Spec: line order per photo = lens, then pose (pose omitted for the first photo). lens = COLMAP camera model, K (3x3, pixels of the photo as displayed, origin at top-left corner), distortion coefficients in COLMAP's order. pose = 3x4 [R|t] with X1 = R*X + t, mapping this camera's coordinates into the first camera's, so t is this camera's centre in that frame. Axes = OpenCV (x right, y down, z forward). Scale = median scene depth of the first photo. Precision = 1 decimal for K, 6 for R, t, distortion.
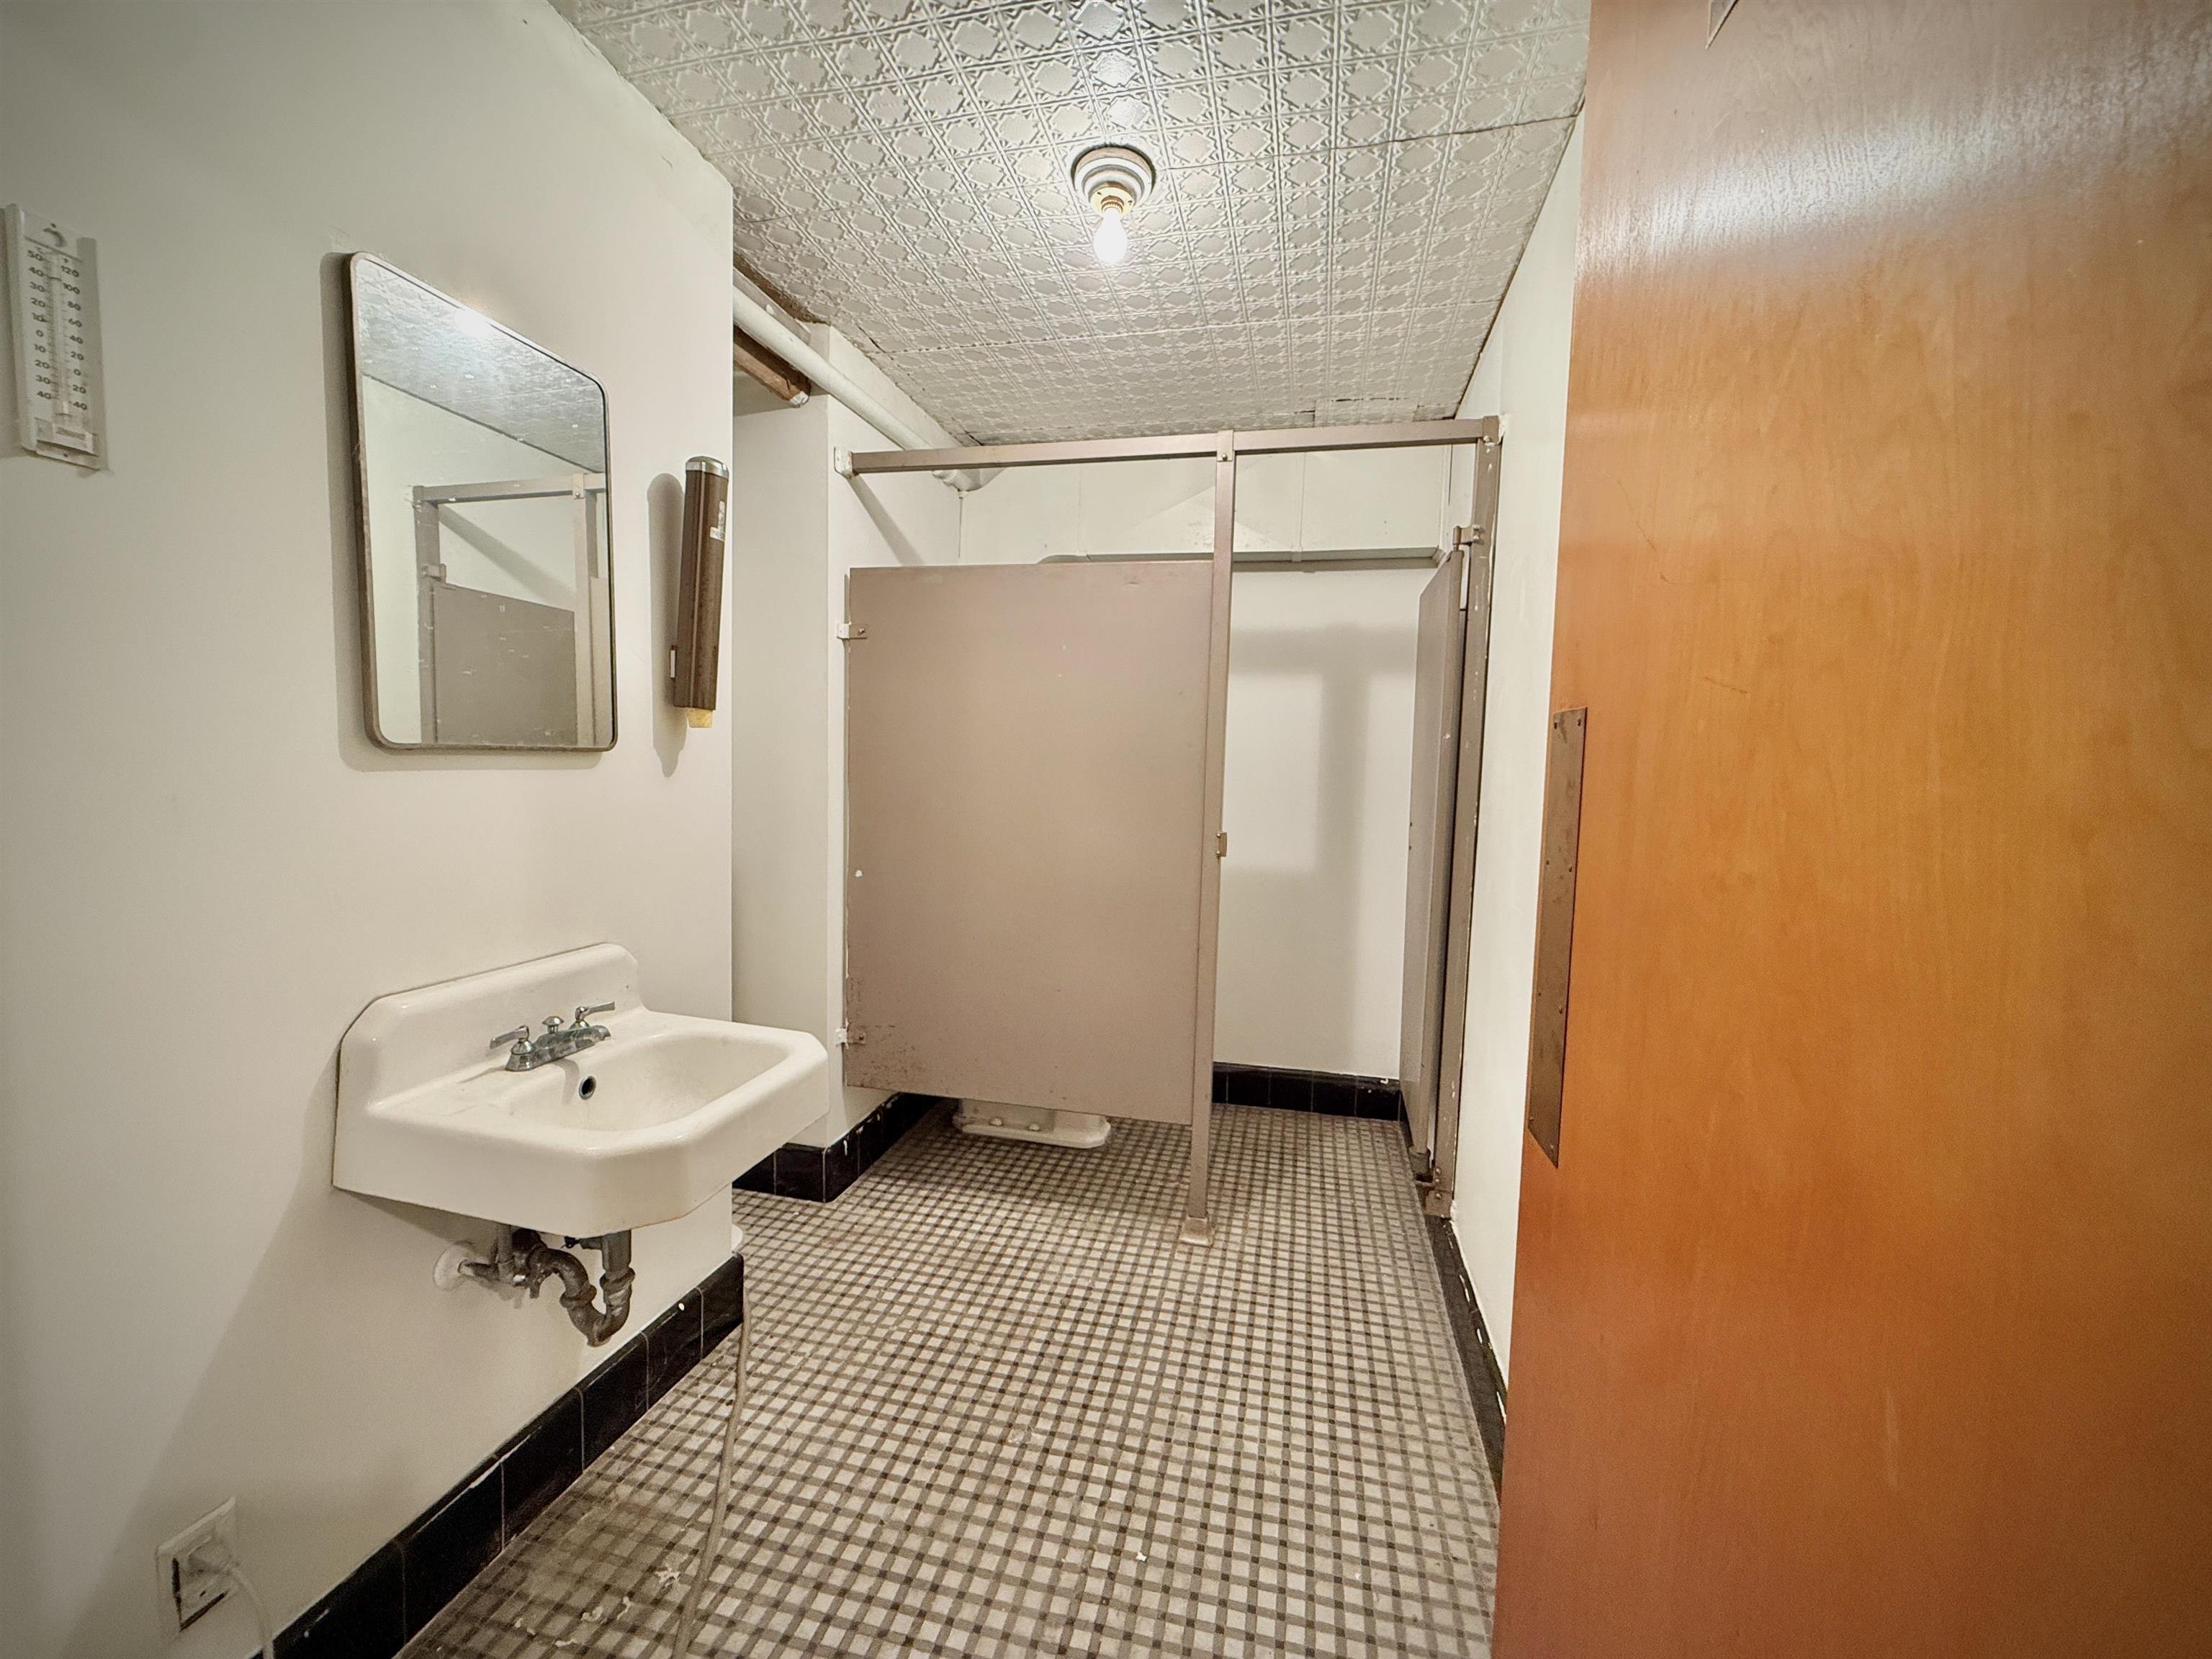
lens RADIAL K [[879.6, 0, 1104.9], [0, 879.6, 832.9], [0, 0, 1]] dist [0.003006, 0.000050]
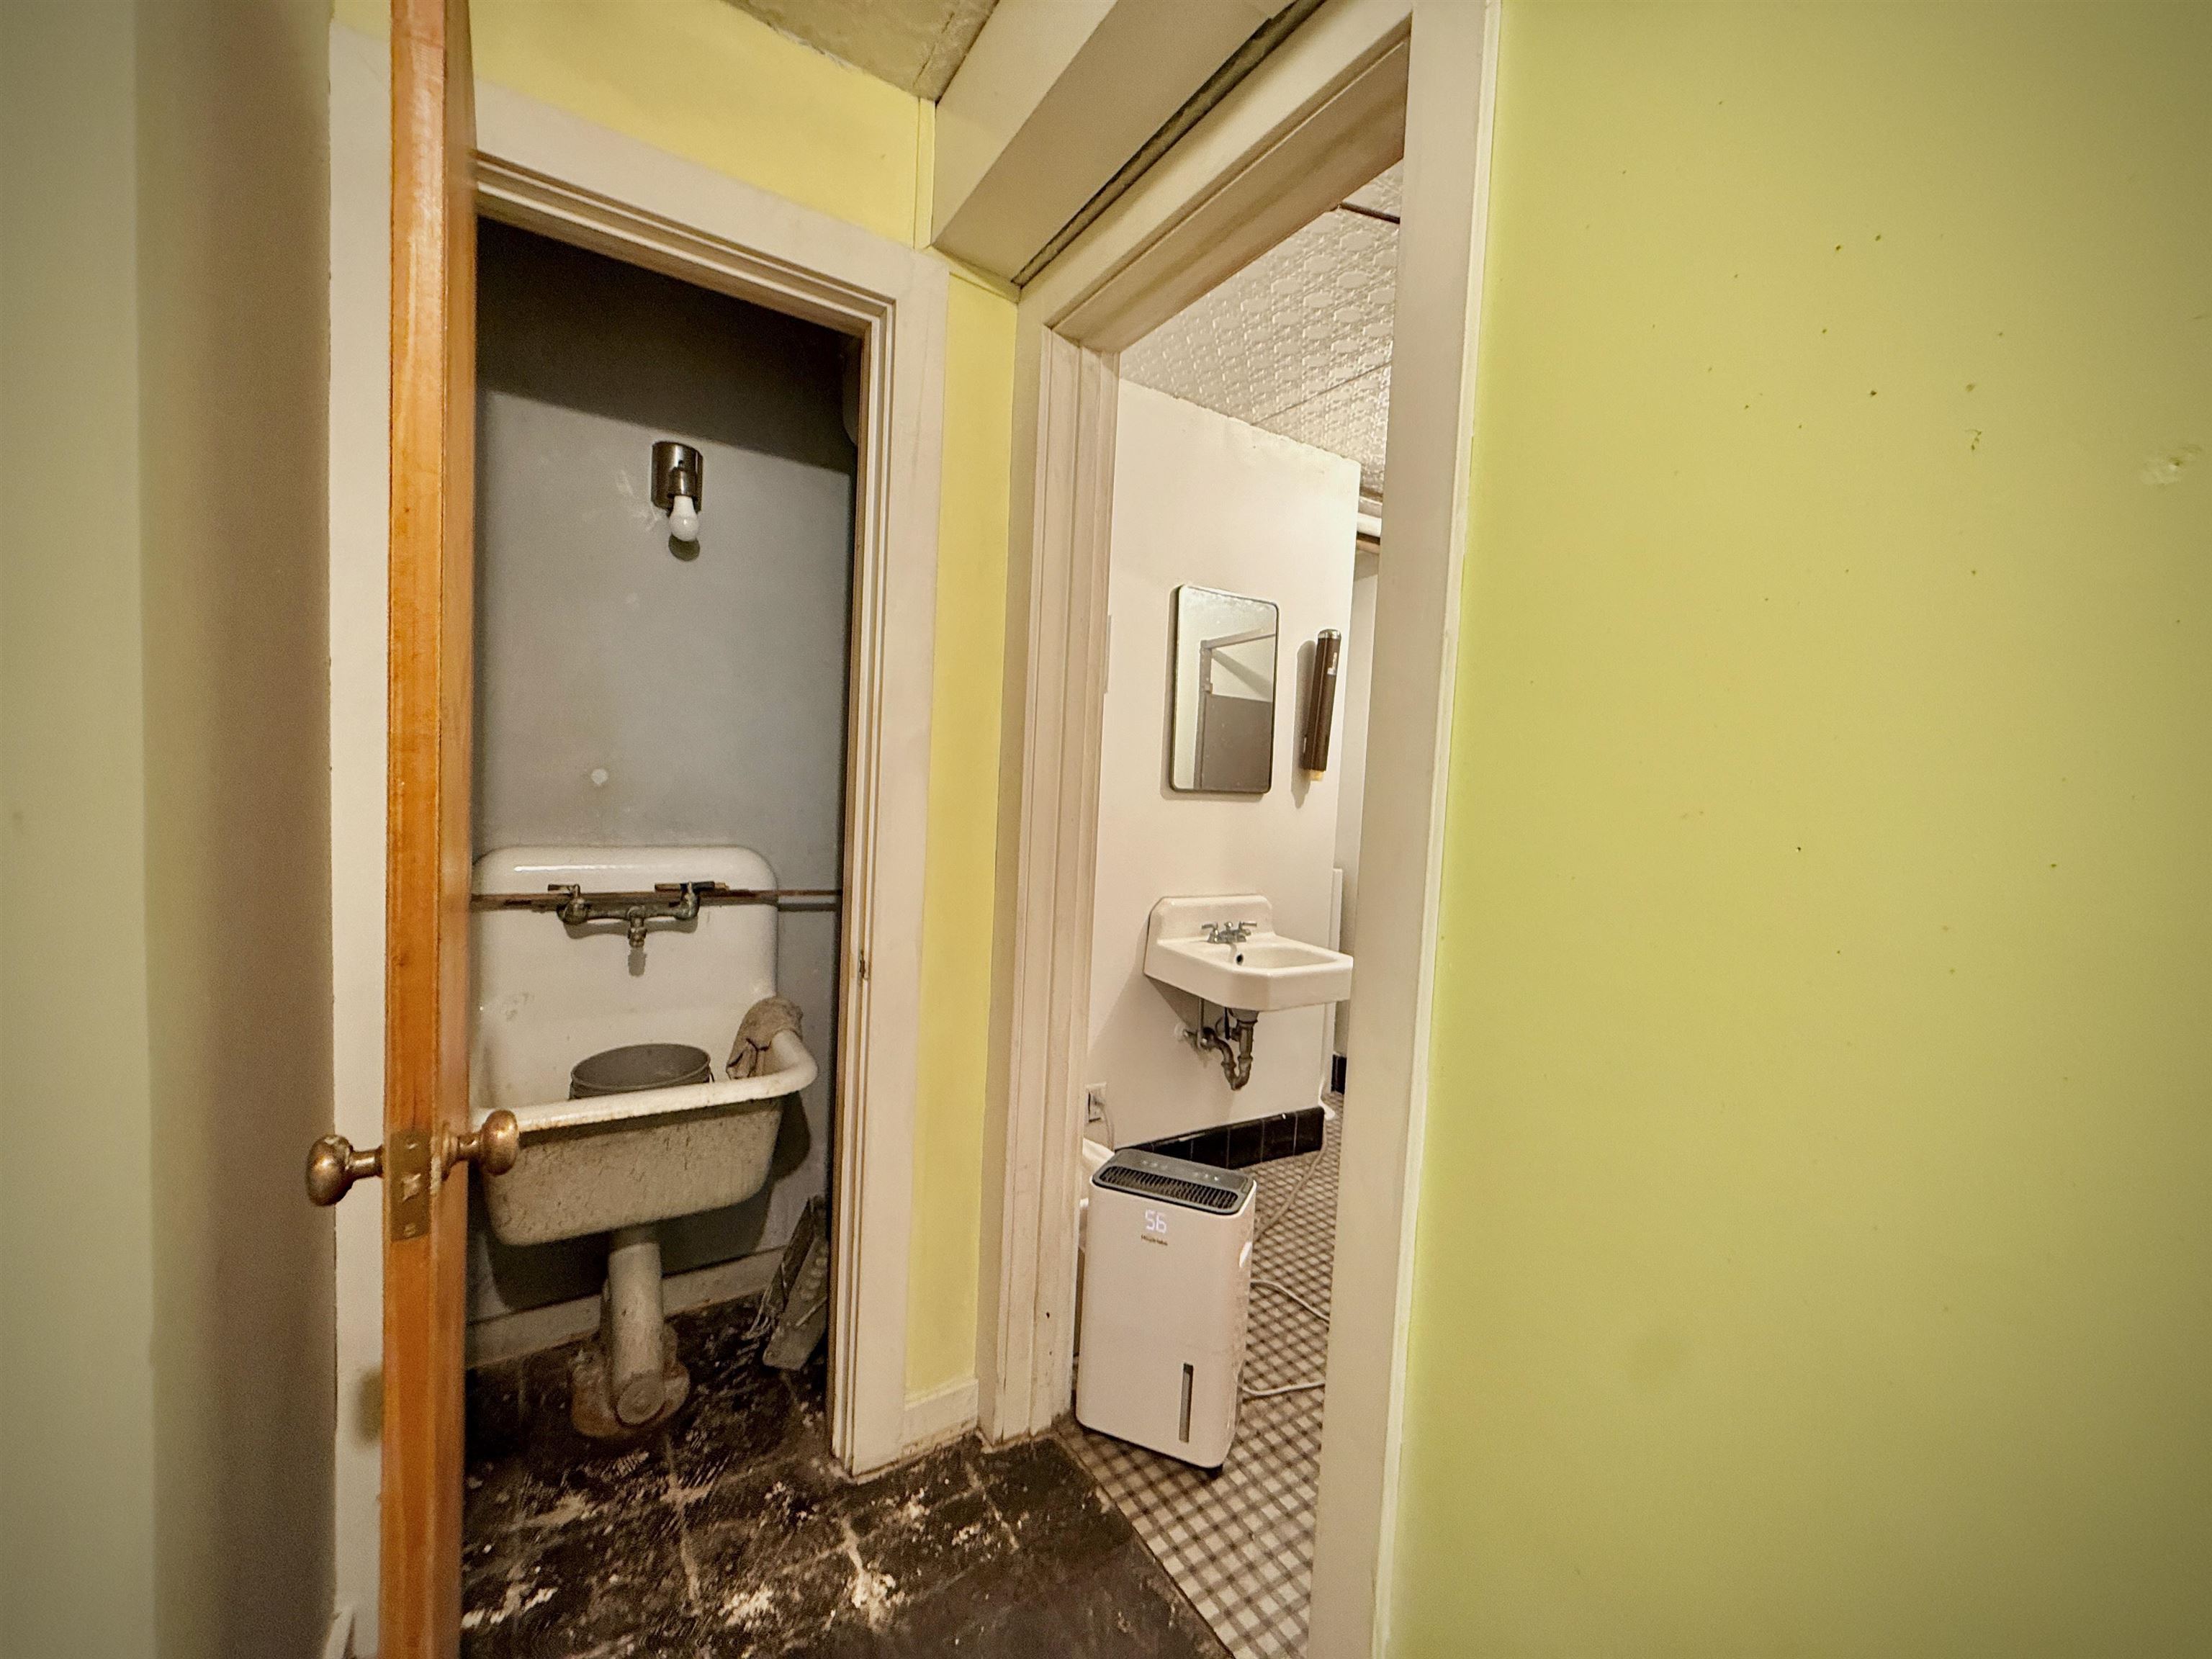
lens RADIAL K [[879.6, 0, 1107.4], [0, 879.6, 828.2], [0, 0, 1]] dist [0.003006, 0.000050]
pose [[0.723087, 0.041154, -0.689530, 0.535206], [-0.081044, 0.996384, -0.025519, 0.062484], [0.685986, 0.074335, 0.723808, -0.646282]]
